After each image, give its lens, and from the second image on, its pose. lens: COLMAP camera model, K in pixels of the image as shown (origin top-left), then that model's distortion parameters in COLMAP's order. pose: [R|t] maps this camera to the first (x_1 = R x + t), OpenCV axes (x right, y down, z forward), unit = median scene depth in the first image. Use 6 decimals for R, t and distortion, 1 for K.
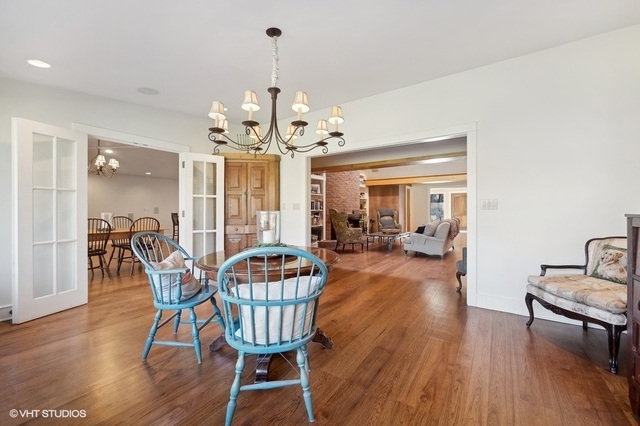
lens RADIAL K [[257.1, 0, 319.0], [0, 257.1, 210.6], [0, 0, 1]] dist [-0.000542, -0.000490]
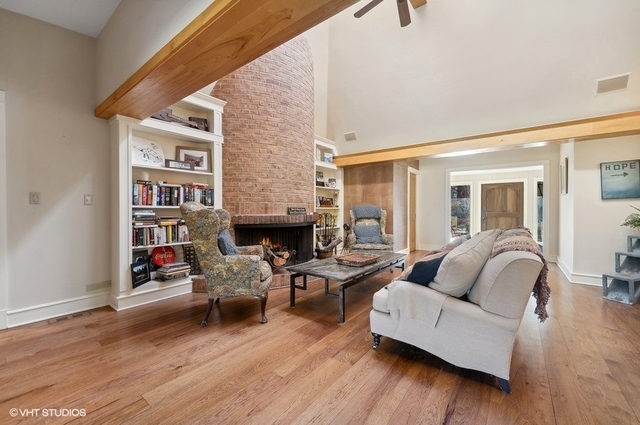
lens RADIAL K [[257.1, 0, 313.1], [0, 257.1, 216.3], [0, 0, 1]] dist [-0.000542, -0.000490]
pose [[0.997380, 0.005354, -0.072136, 0.176257], [-0.003431, 0.999636, 0.026749, 0.001509], [0.072253, -0.026431, 0.997036, 0.425200]]
